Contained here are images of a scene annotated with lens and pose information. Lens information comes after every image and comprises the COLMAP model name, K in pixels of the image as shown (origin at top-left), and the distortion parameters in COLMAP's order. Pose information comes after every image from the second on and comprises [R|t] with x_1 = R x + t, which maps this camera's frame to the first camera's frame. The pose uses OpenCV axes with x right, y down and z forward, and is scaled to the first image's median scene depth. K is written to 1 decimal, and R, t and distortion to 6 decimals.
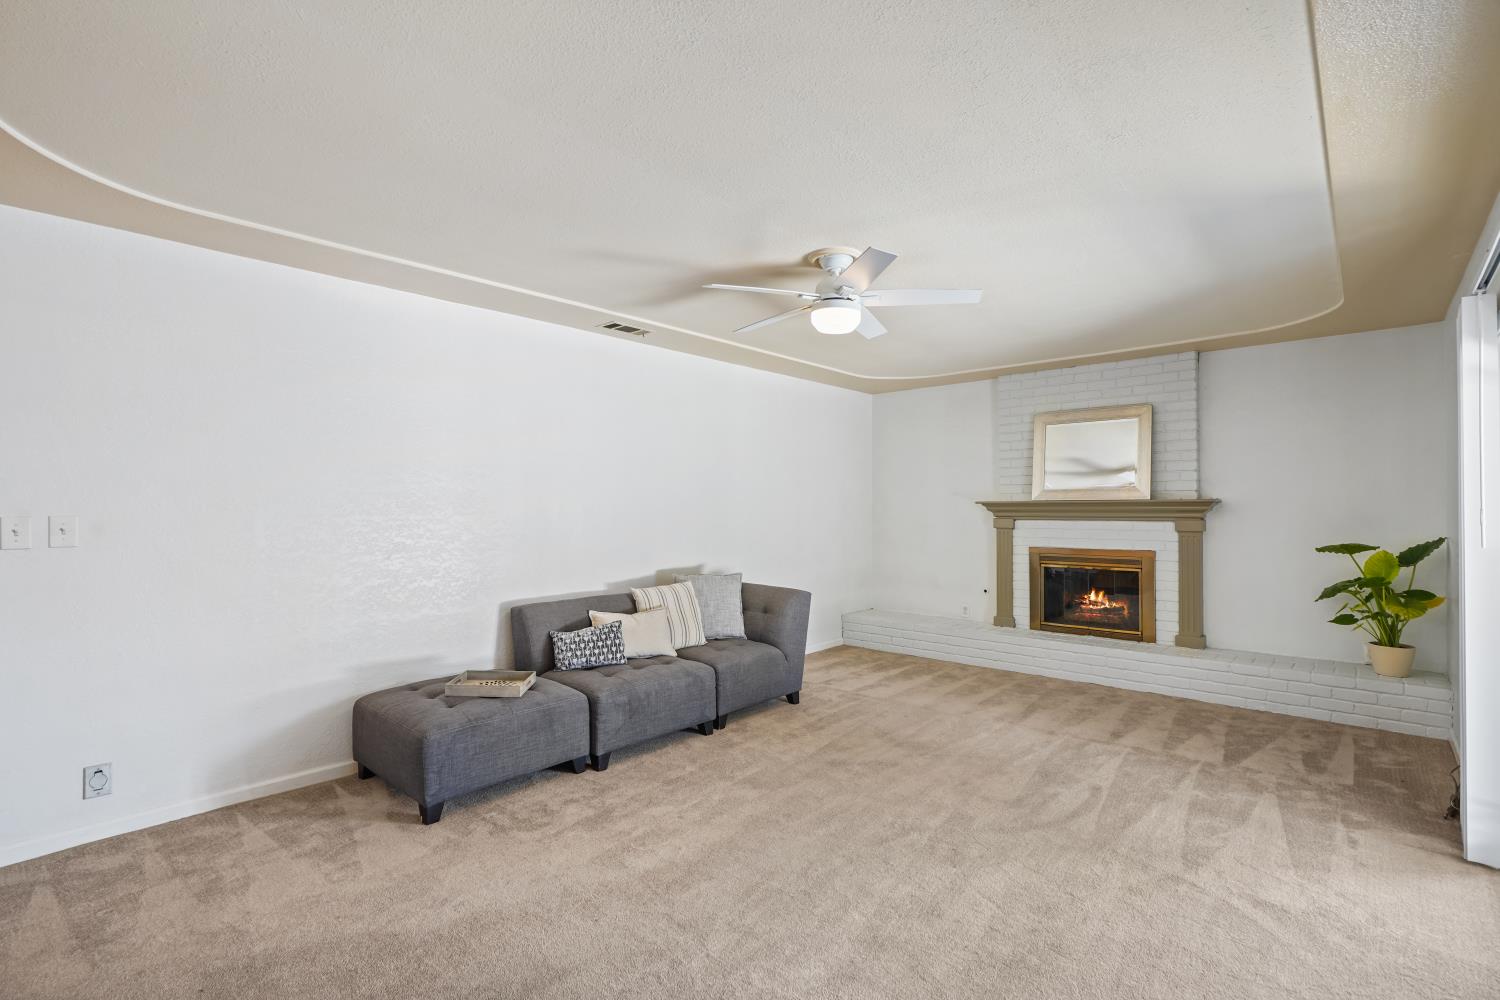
lens RADIAL K [[687.9, 0, 750.2], [0, 687.9, 498.4], [0, 0, 1]] dist [-0.002200, 0.000824]
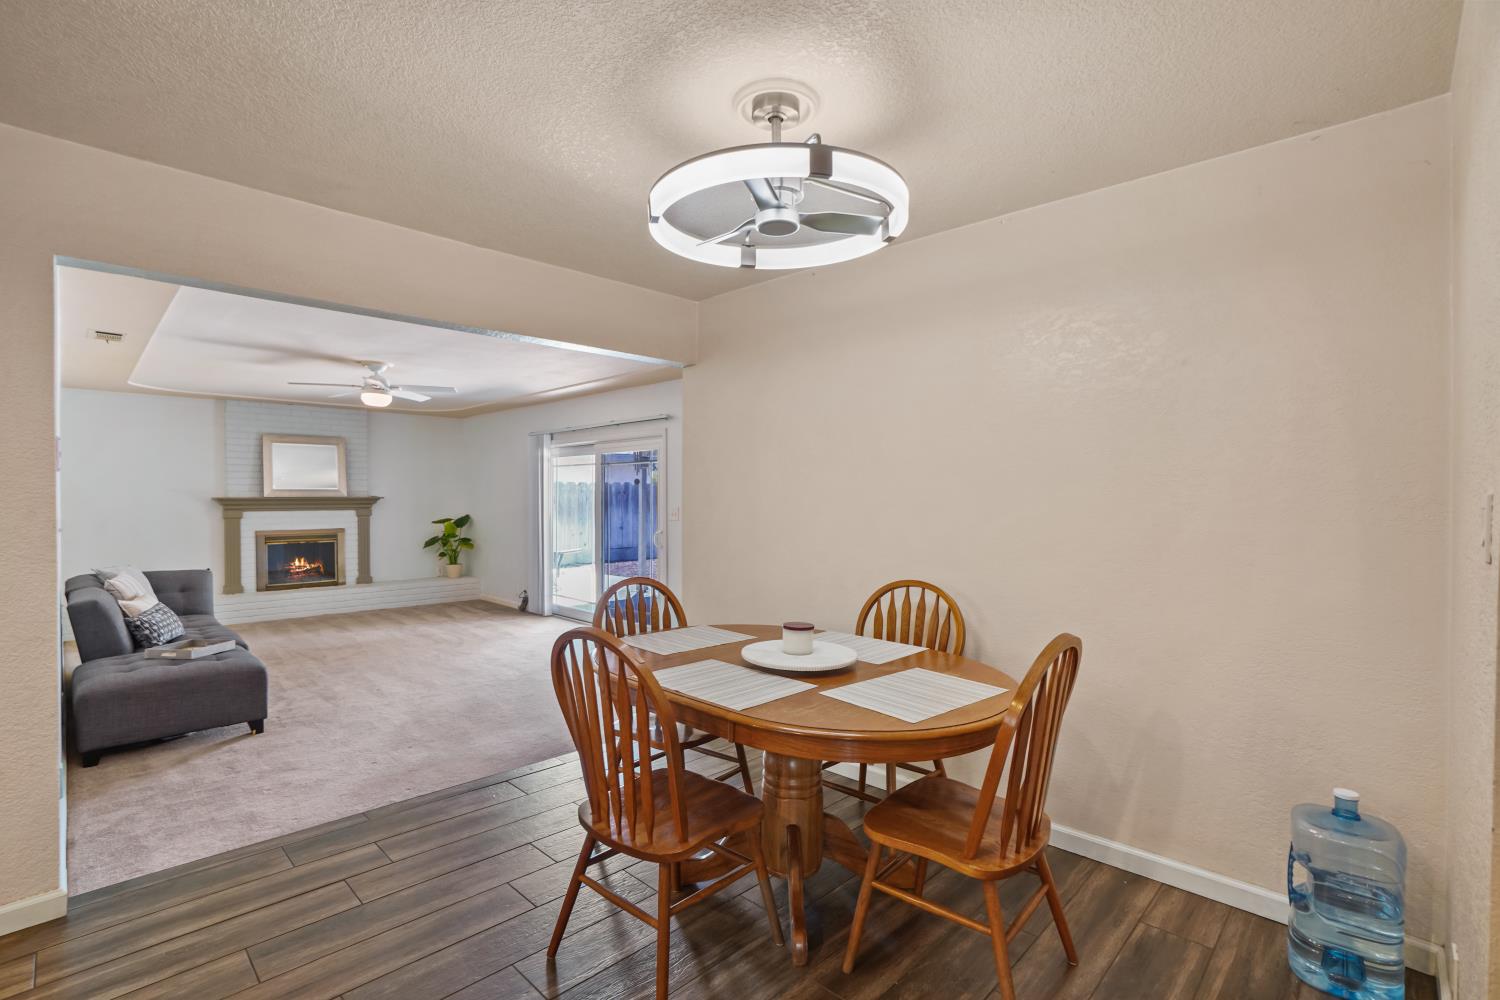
lens RADIAL K [[710.9, 0, 752.7], [0, 710.9, 494.0], [0, 0, 1]] dist [-0.073325, 0.032586]
pose [[0.035952, 0.005696, 0.999337, -1.040704], [-0.012419, 0.999909, -0.005253, -0.008273], [-0.999276, -0.012221, 0.036019, -0.023034]]
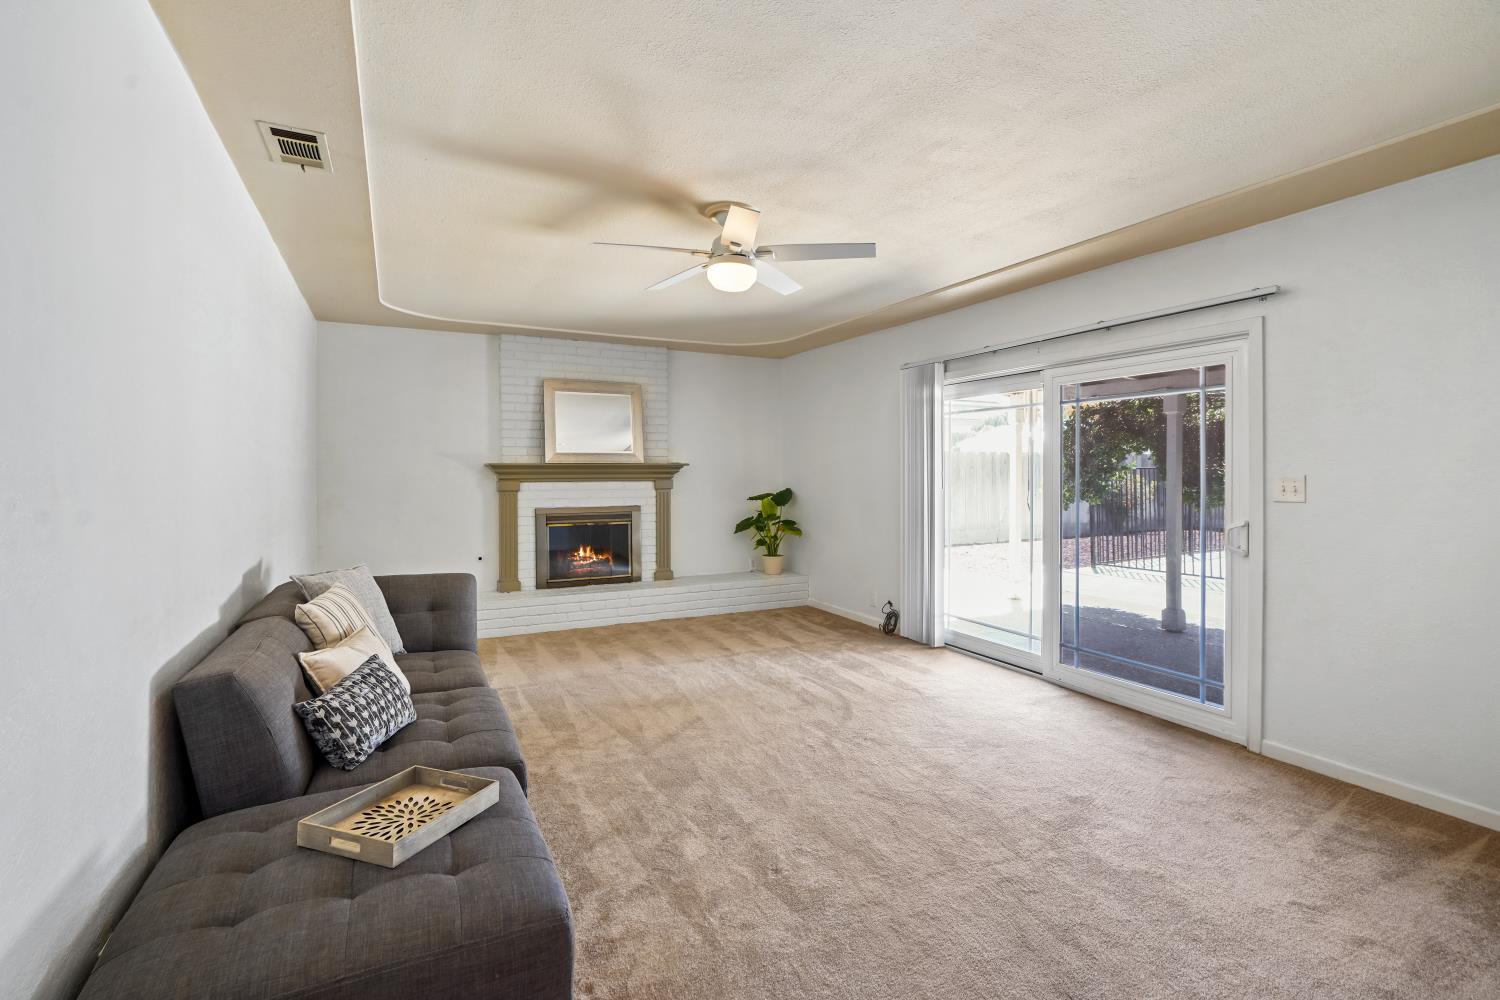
lens RADIAL K [[697.5, 0, 744.7], [0, 697.5, 464.5], [0, 0, 1]] dist [-0.001217, 0.000378]
pose [[0.355122, 0.013062, 0.934729, -0.511284], [-0.012193, 0.999882, -0.009340, 0.012993], [-0.934741, -0.008081, 0.355239, 0.396117]]
